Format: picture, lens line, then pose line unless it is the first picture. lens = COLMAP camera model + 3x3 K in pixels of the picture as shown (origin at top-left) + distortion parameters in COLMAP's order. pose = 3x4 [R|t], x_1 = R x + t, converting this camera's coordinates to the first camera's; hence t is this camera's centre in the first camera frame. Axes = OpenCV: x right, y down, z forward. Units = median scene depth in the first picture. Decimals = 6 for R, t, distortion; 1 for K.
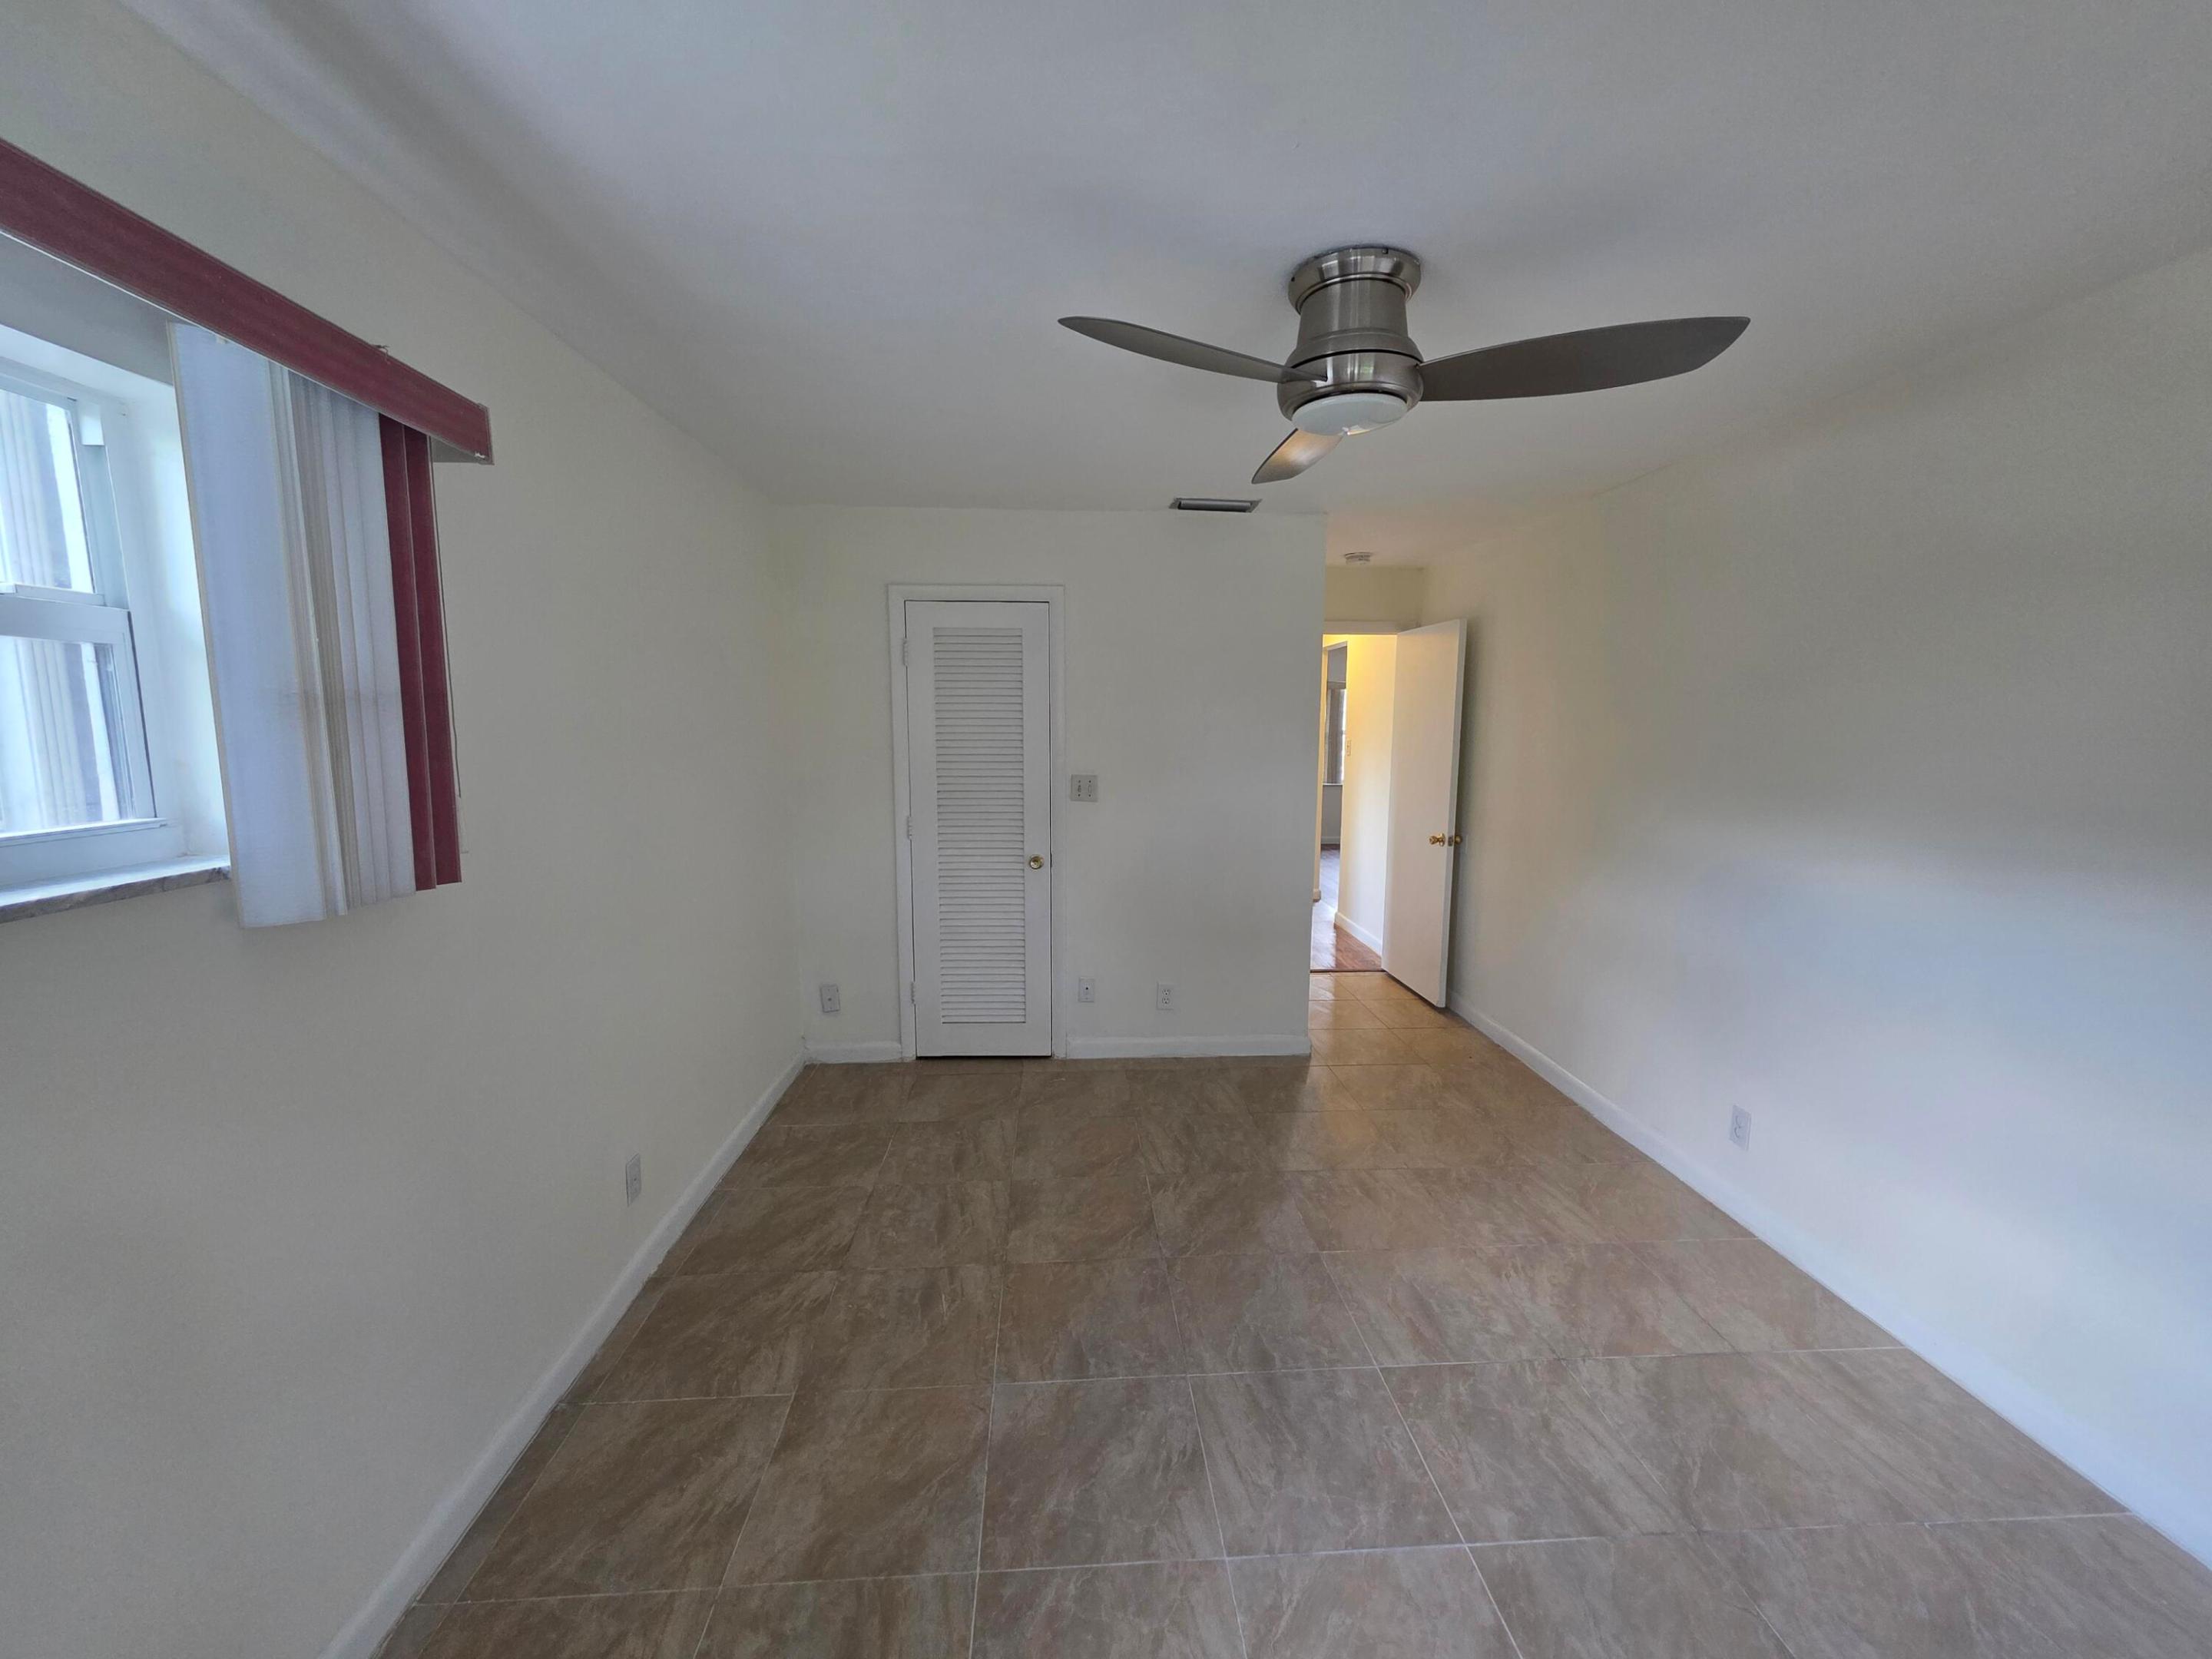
lens RADIAL K [[896.2, 0, 1092.3], [0, 896.2, 825.9], [0, 0, 1]] dist [0.004824, 0.000034]
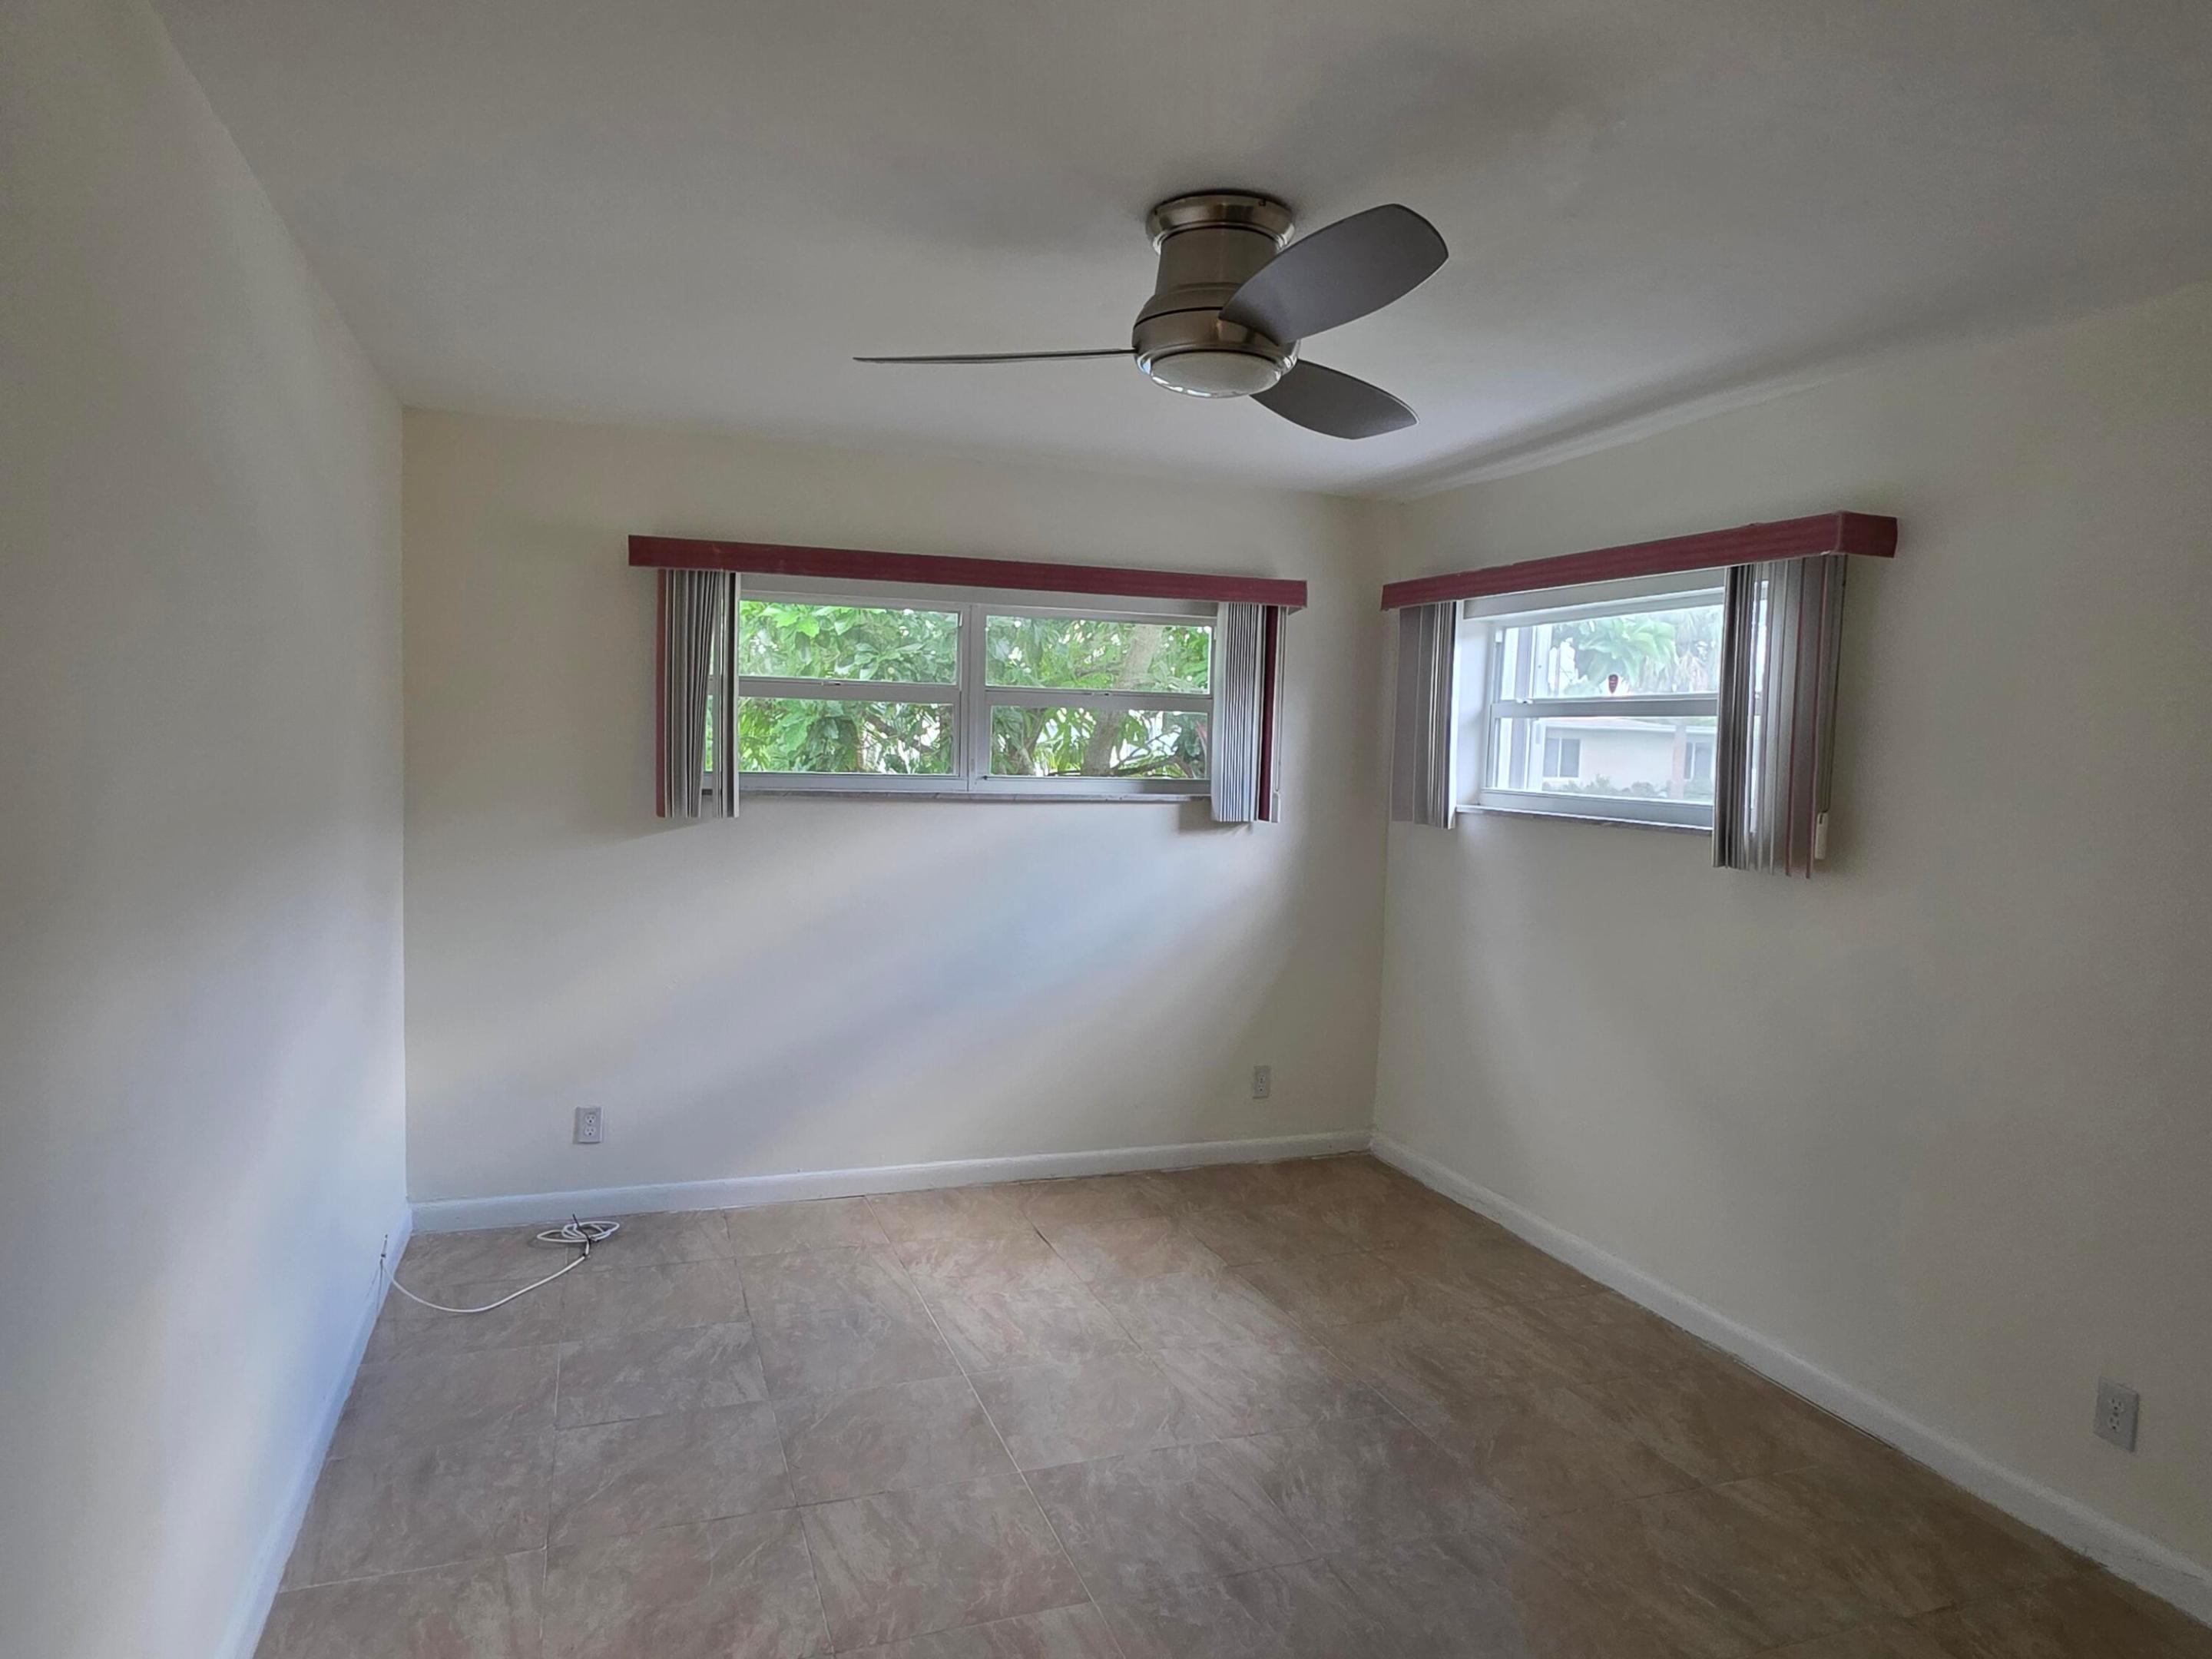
lens RADIAL K [[1402.1, 0, 1102.8], [0, 1402.1, 831.1], [0, 0, 1]] dist [0.034464, 0.001965]
pose [[-0.954871, -0.015565, -0.296612, 0.738927], [-0.072117, 0.980893, 0.180689, -0.250779], [0.288133, 0.193925, -0.937749, 2.190439]]
